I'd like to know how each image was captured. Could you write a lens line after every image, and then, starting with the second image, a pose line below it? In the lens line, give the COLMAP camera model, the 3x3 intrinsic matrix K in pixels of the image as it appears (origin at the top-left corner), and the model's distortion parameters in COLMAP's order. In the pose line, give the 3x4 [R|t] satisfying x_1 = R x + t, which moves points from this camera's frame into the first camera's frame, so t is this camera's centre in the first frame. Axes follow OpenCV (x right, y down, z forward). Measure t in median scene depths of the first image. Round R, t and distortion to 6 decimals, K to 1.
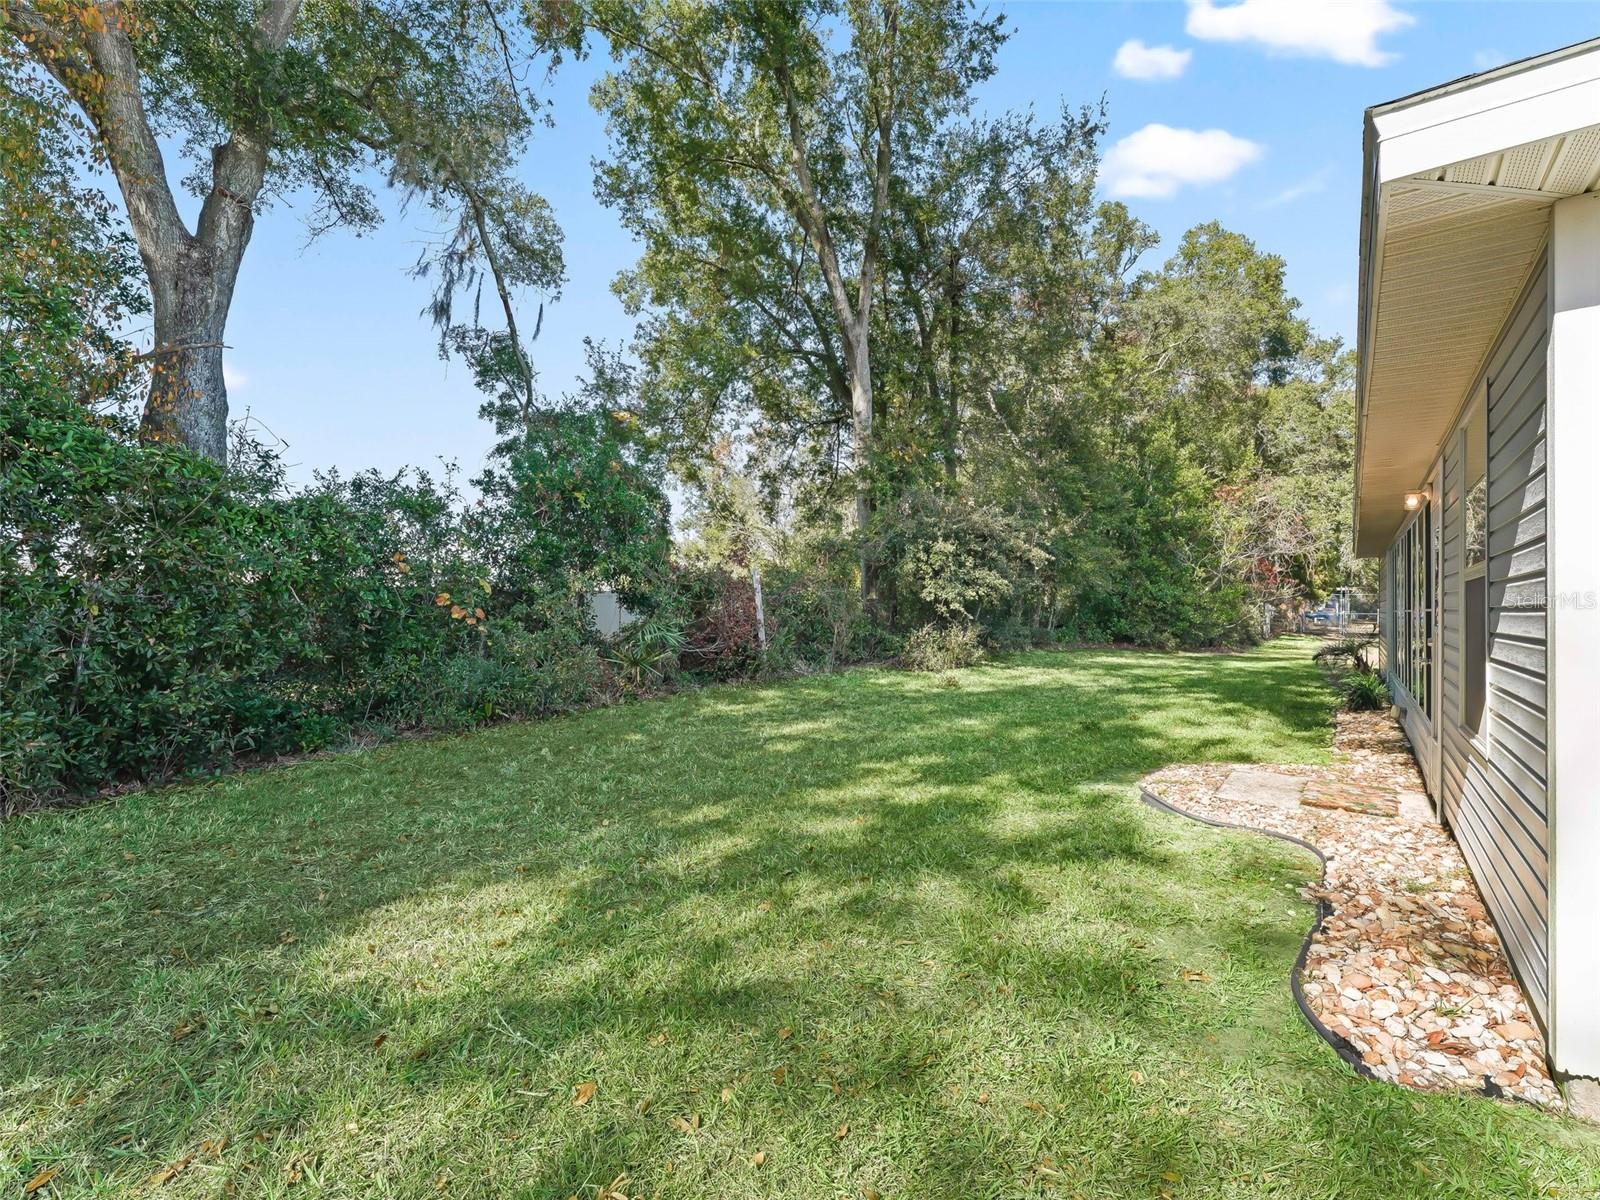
lens RADIAL K [[724.1, 0, 796.7], [0, 724.1, 589.1], [0, 0, 1]] dist [-0.000342, -0.000831]
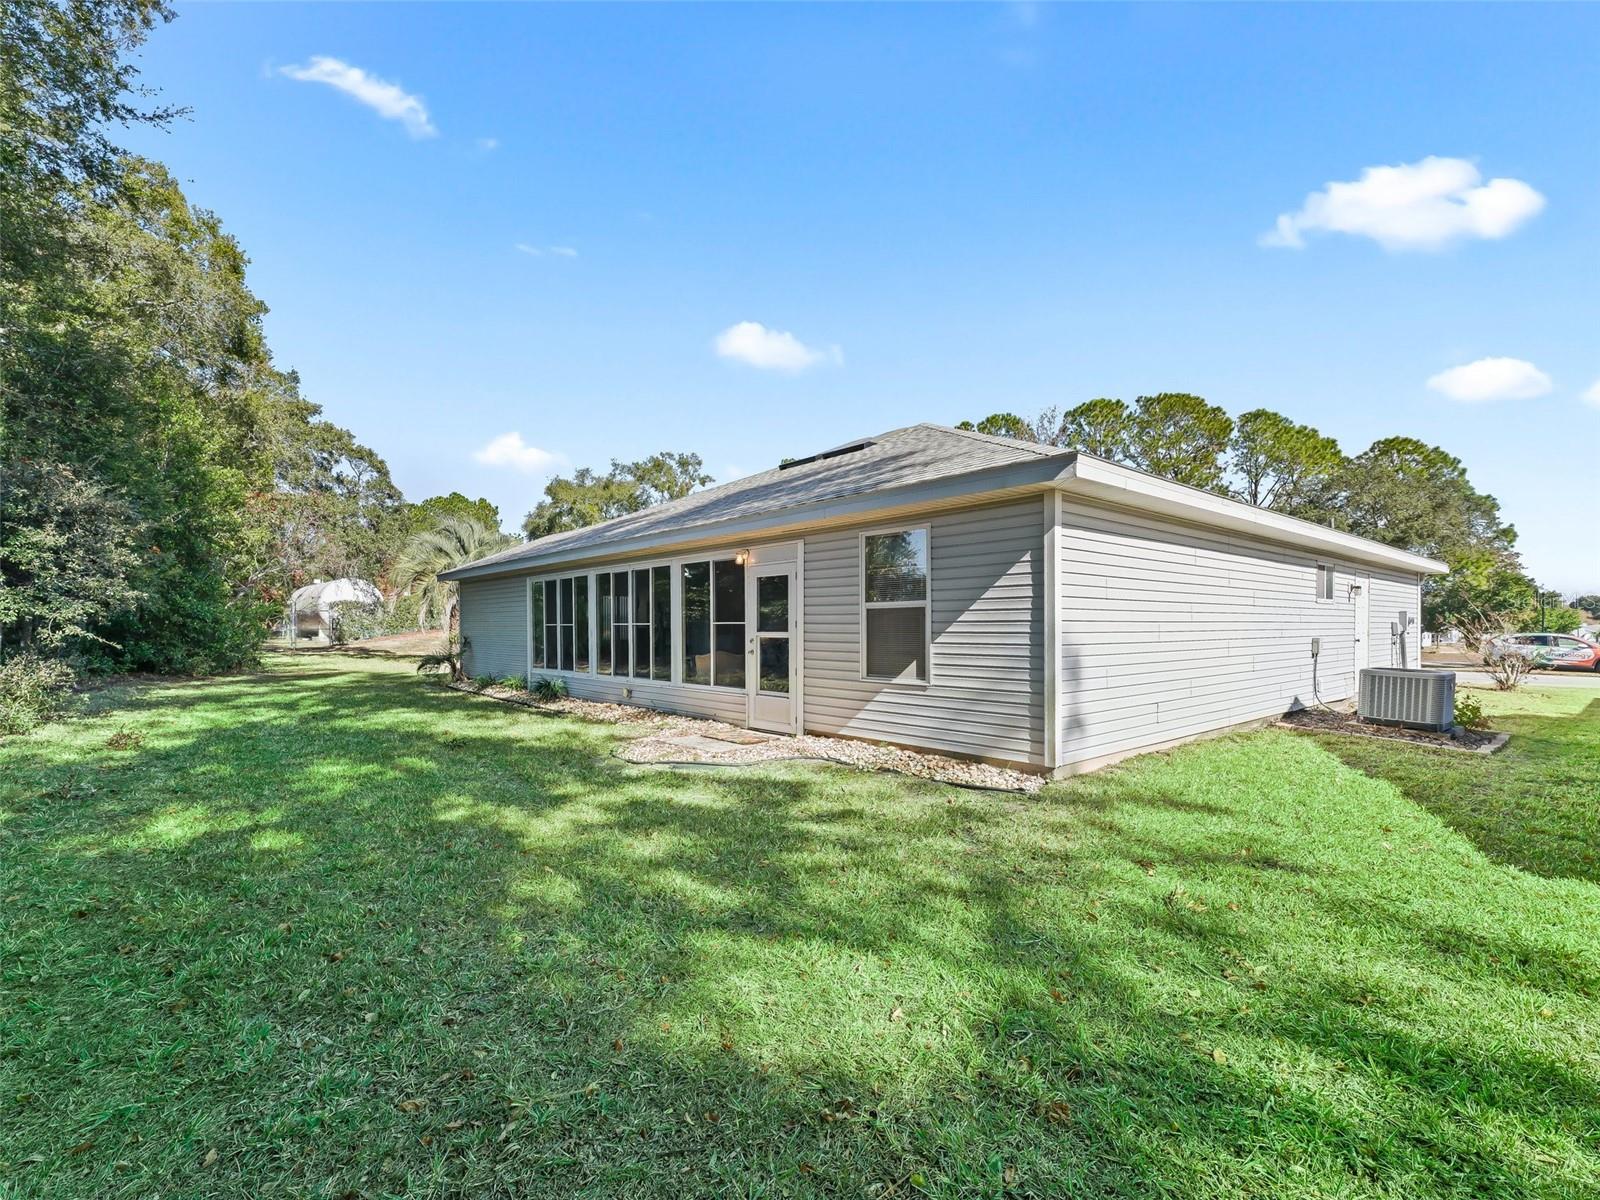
lens RADIAL K [[724.1, 0, 796.7], [0, 724.1, 589.1], [0, 0, 1]] dist [-0.000342, -0.000831]
pose [[0.204904, 0.032787, 0.978233, -1.007699], [-0.010251, 0.999456, -0.031351, -0.001938], [-0.978728, -0.003604, 0.205128, 0.654874]]
